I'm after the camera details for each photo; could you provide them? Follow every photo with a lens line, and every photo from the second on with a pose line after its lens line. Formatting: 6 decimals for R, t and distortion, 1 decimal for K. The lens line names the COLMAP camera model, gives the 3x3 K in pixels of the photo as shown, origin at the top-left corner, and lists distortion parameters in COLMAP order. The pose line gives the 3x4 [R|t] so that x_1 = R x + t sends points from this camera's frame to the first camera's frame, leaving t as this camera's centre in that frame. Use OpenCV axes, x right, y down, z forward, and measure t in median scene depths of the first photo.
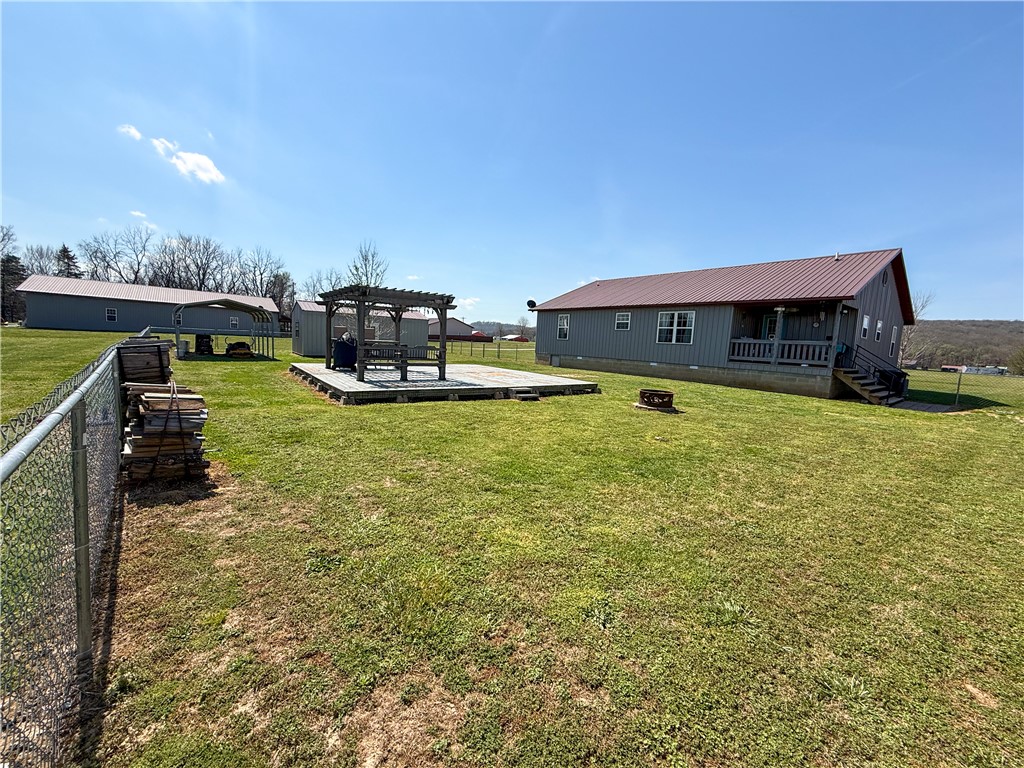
lens RADIAL K [[410.0, 0, 507.8], [0, 410.0, 378.1], [0, 0, 1]] dist [-0.000232, 0.000266]
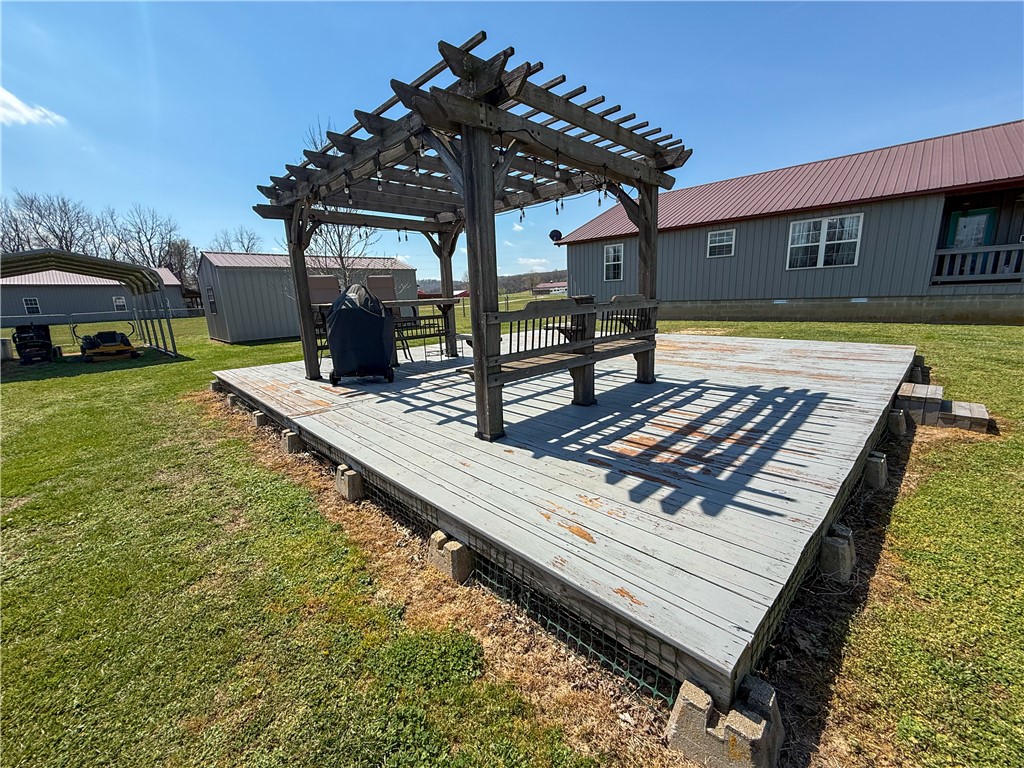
lens RADIAL K [[410.0, 0, 508.1], [0, 410.0, 382.8], [0, 0, 1]] dist [-0.000232, 0.000266]
pose [[0.984910, -0.118676, 0.125969, -0.225462], [0.102868, 0.986766, 0.125346, -0.038466], [-0.139178, -0.110496, 0.984083, 0.429326]]
